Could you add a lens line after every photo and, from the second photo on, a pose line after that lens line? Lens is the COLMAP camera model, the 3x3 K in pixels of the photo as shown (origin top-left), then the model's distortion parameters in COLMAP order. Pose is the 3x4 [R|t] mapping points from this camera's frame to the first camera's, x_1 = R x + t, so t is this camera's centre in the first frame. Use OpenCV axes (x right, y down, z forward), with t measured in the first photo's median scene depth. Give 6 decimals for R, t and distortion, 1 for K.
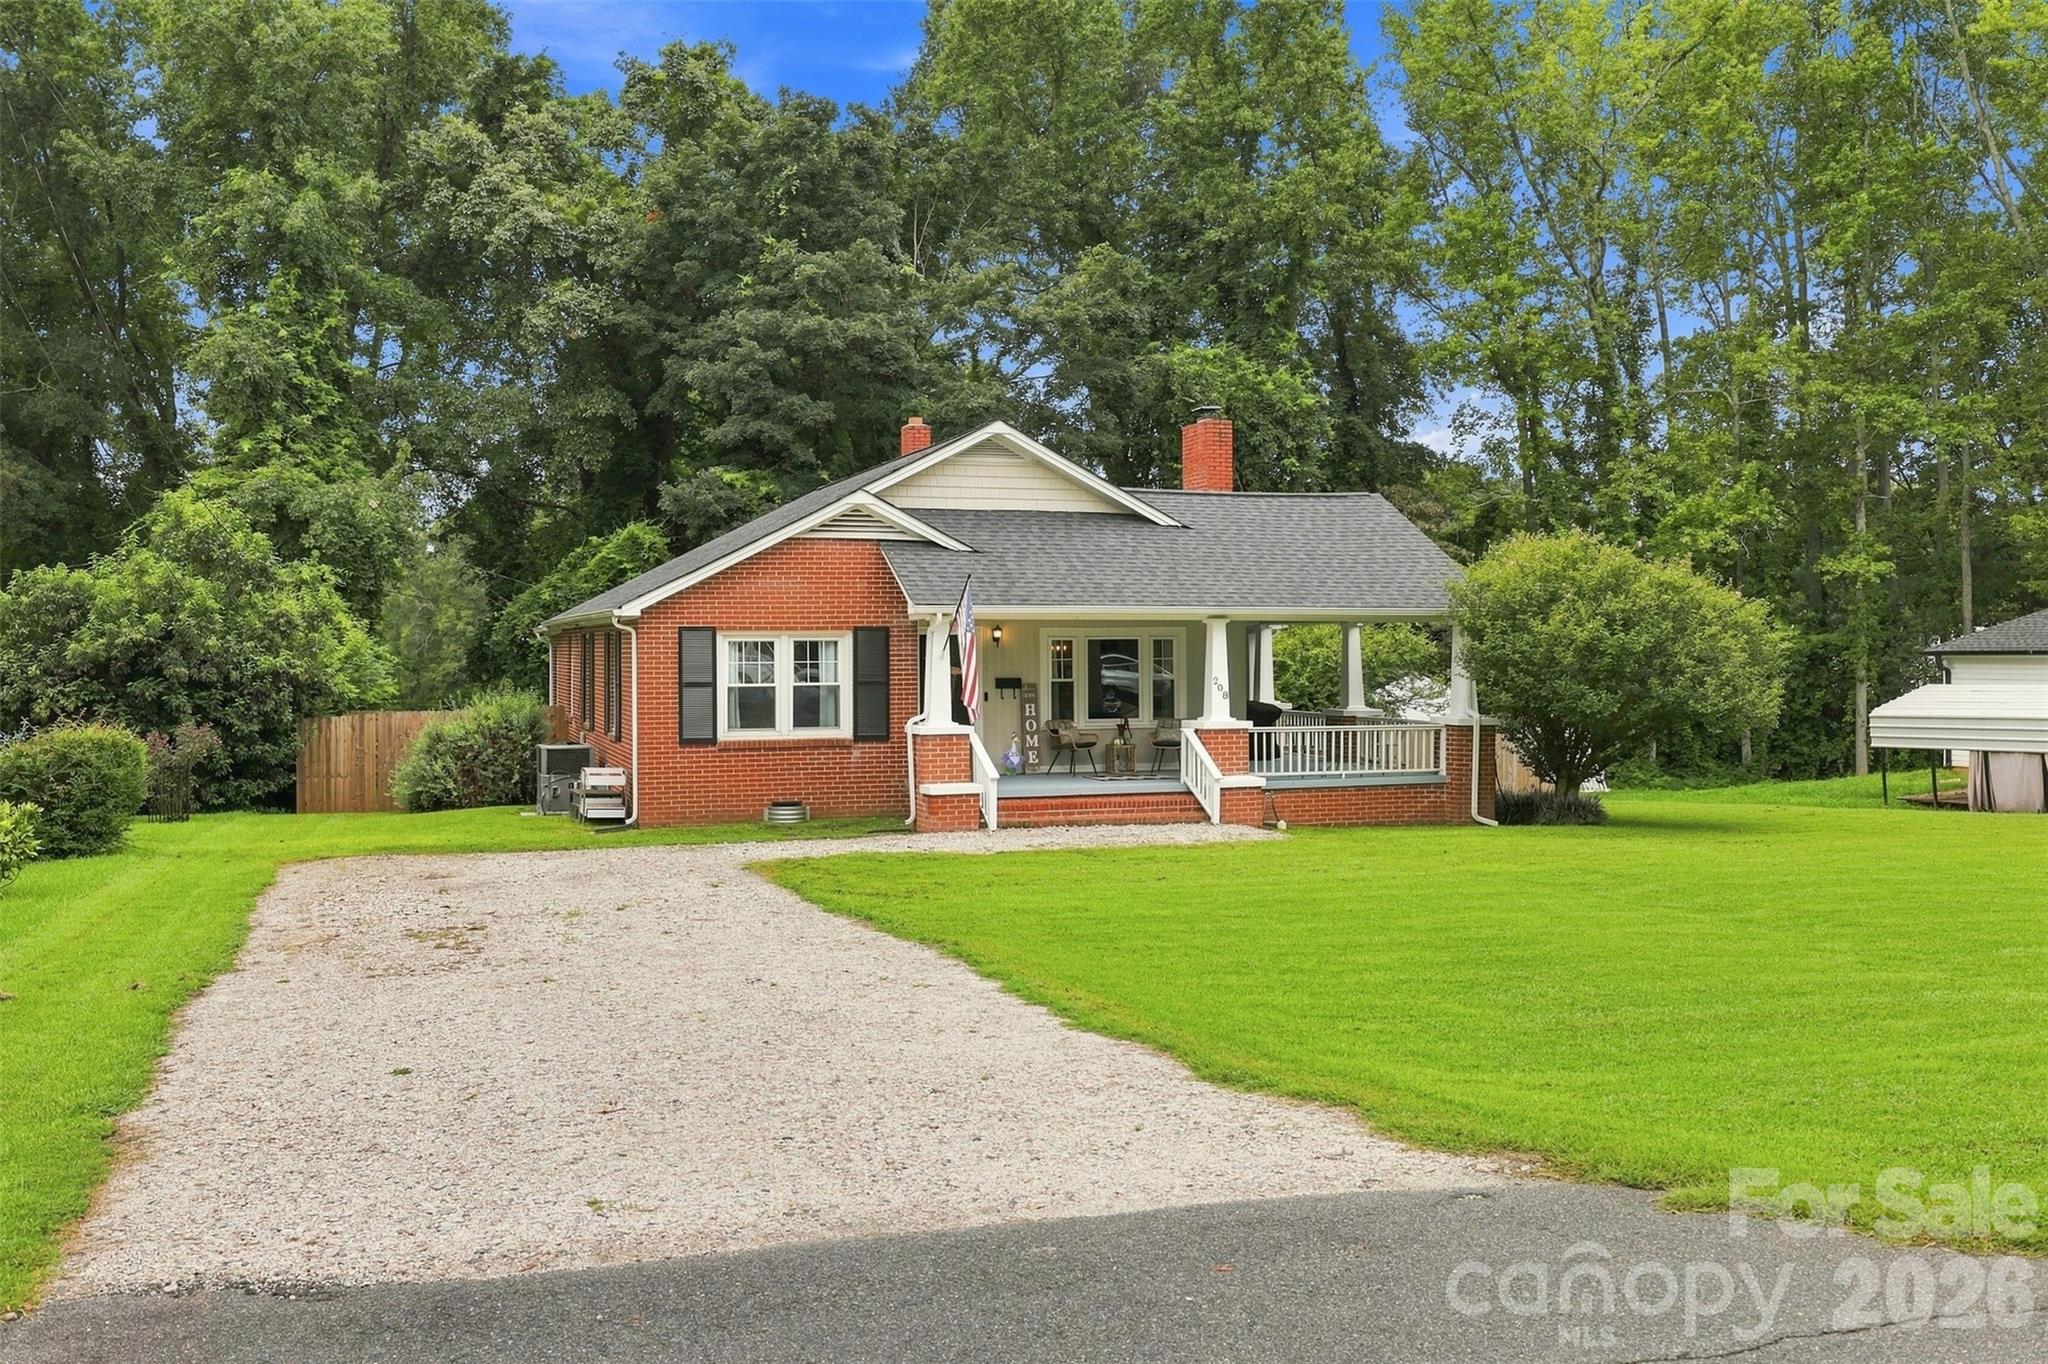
lens RADIAL K [[1775.9, 0, 1013.8], [0, 1775.9, 669.8], [0, 0, 1]] dist [-0.011905, 0.013427]
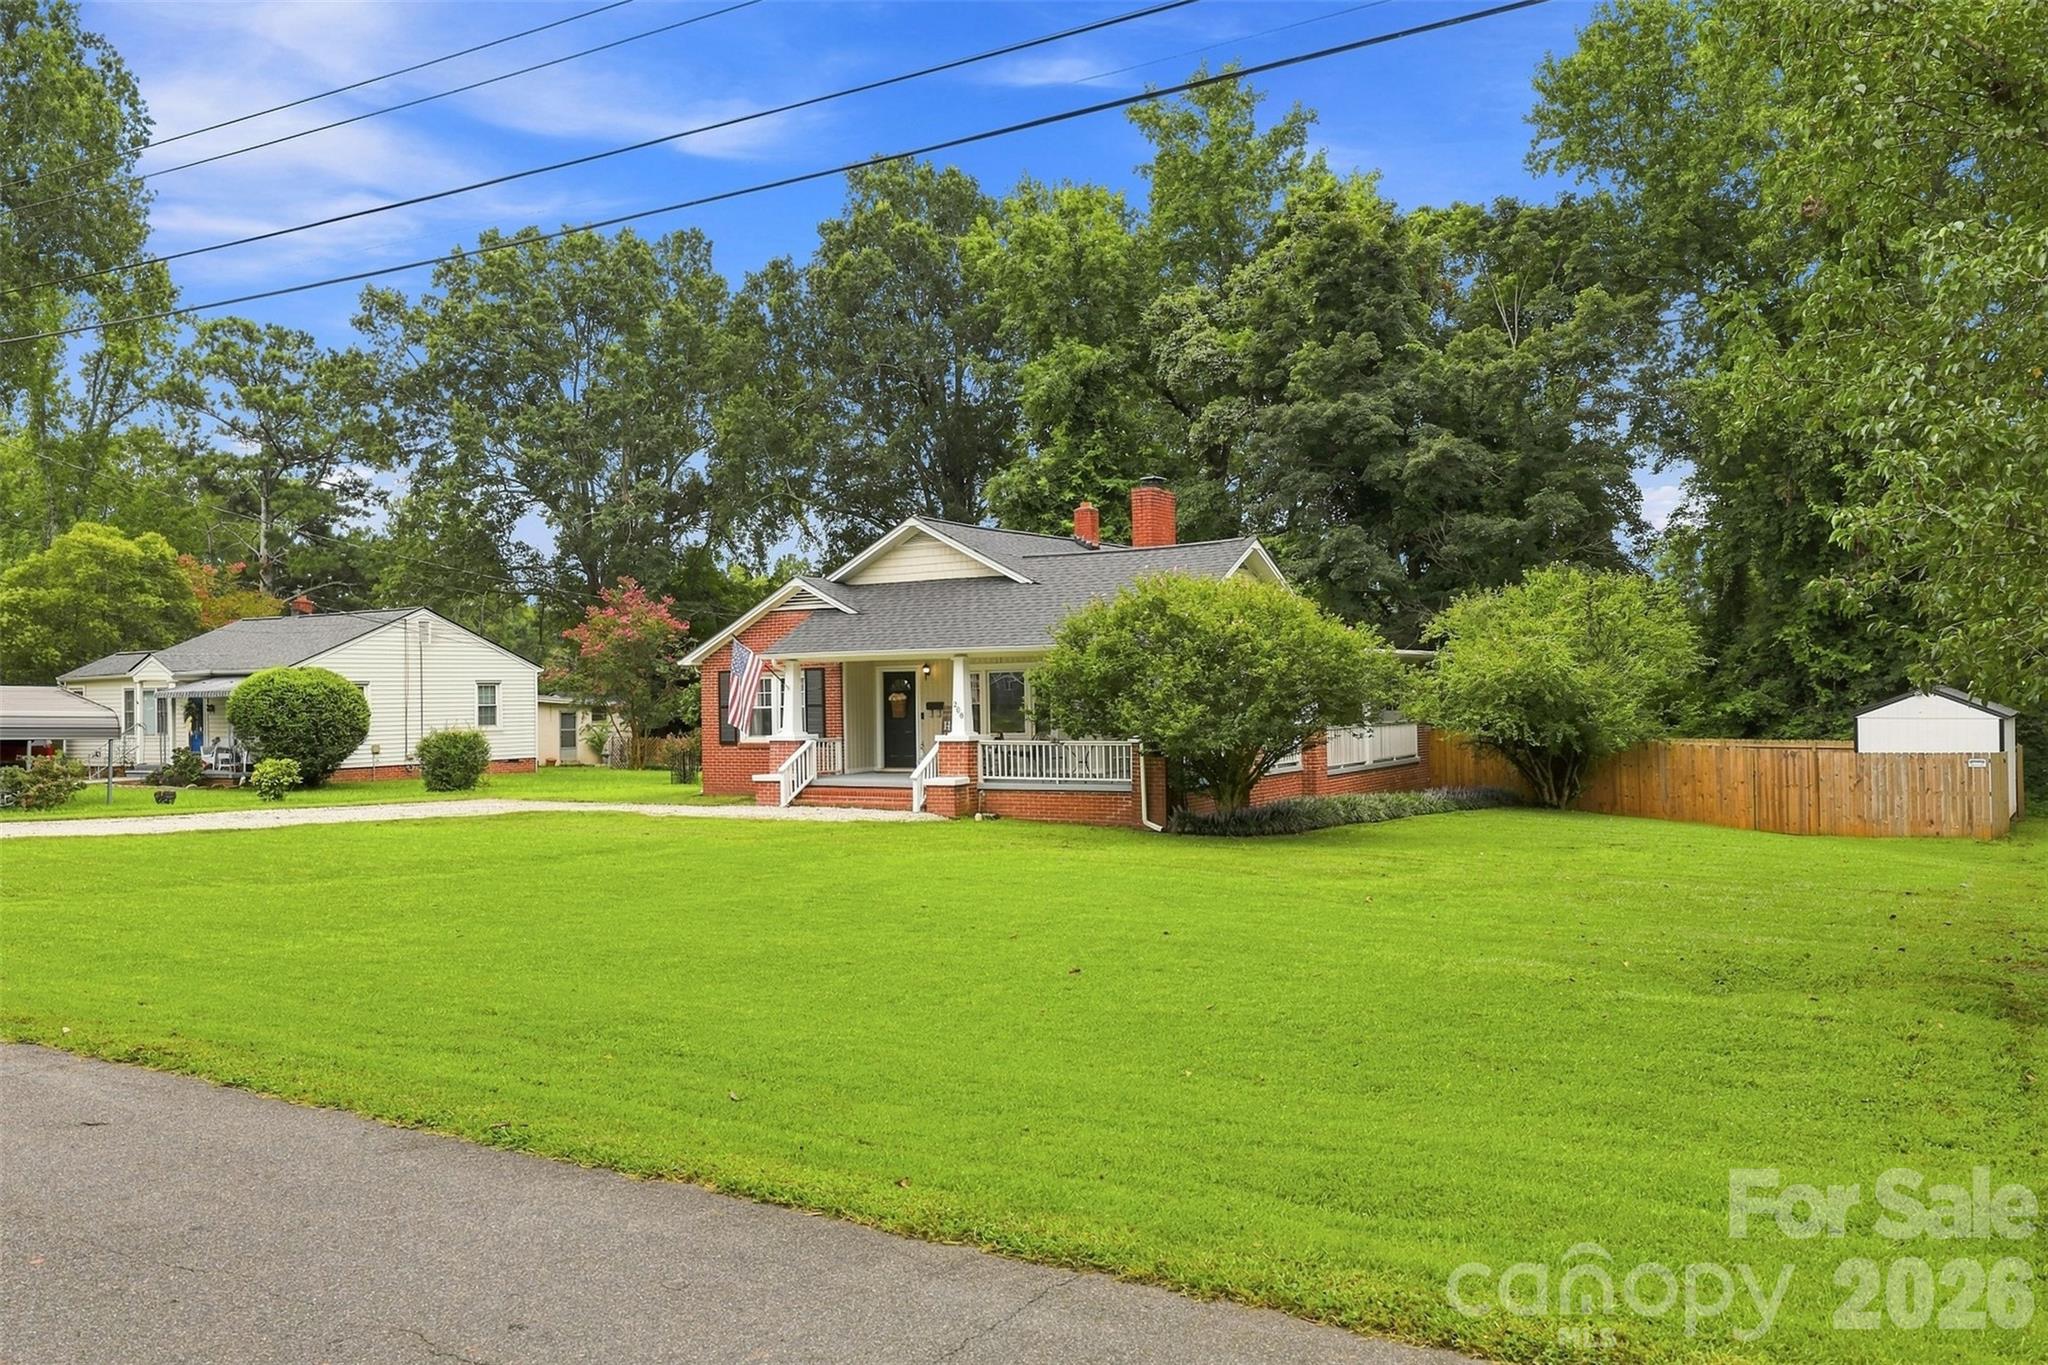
lens RADIAL K [[1538.2, 0, 1033.7], [0, 1538.2, 686.8], [0, 0, 1]] dist [-0.013435, -0.001193]
pose [[0.641504, -0.009498, -0.767061, 0.855921], [0.007290, 0.999954, -0.006285, 0.000785], [0.767085, -0.001560, 0.641544, 0.263296]]
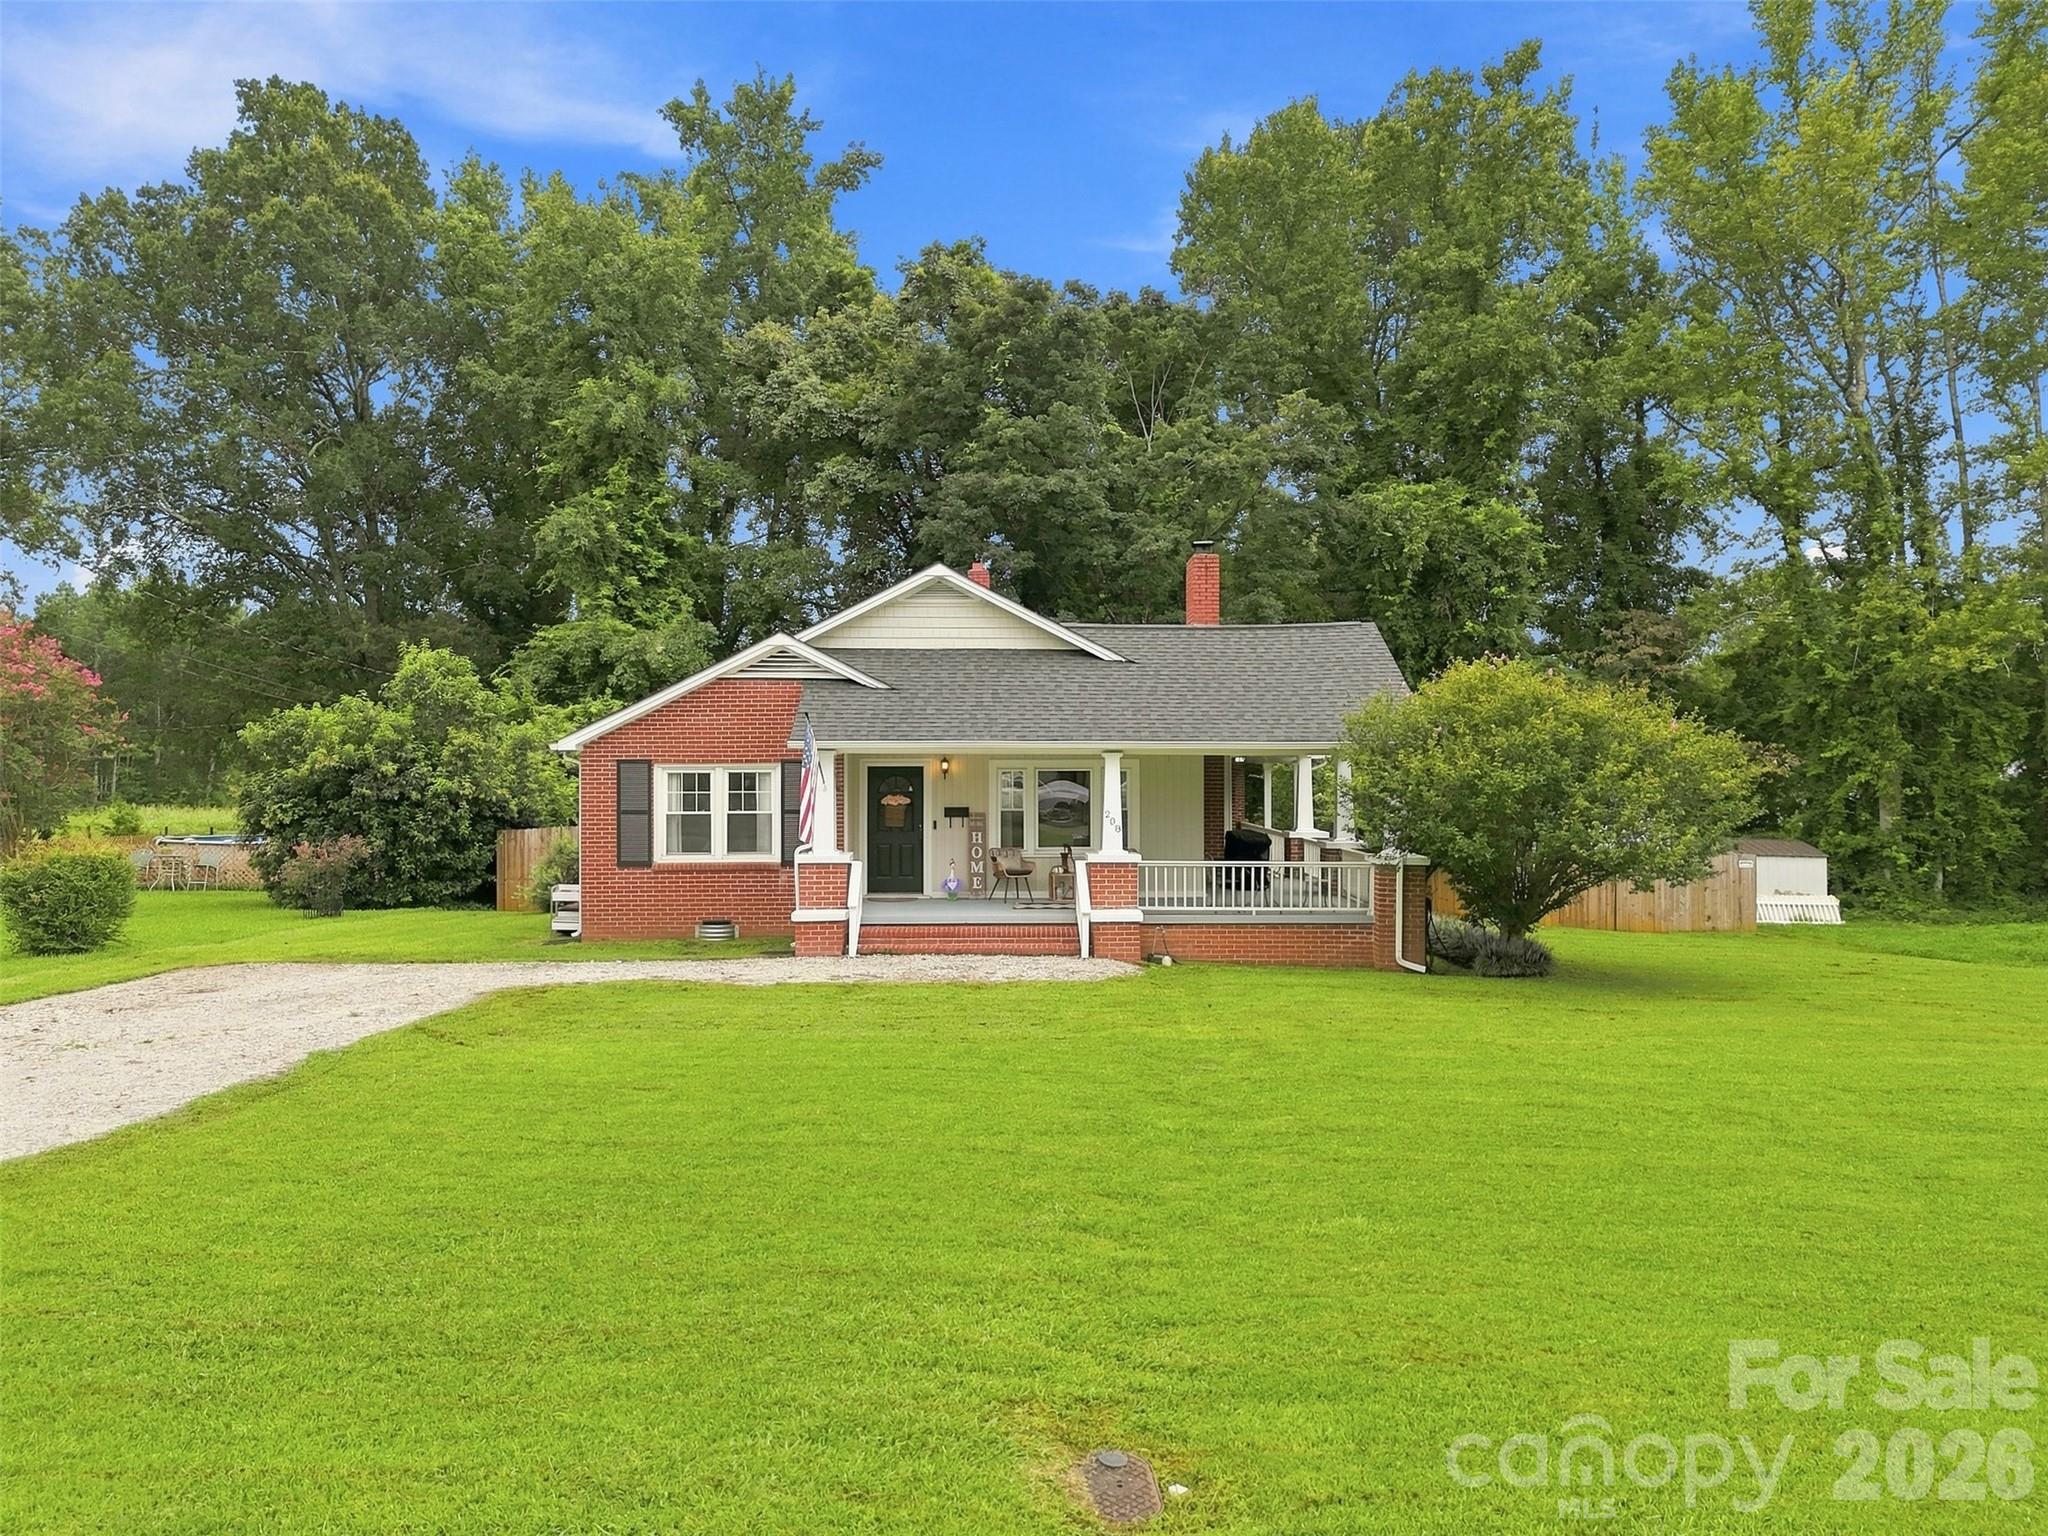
lens RADIAL K [[1501.9, 0, 1027.6], [0, 1501.9, 759.1], [0, 0, 1]] dist [0.044390, -0.017995]
pose [[0.953083, 0.003066, -0.302694, 0.272918], [-0.006993, 0.999905, -0.011889, -0.012238], [0.302629, 0.013448, 0.953014, 0.146964]]
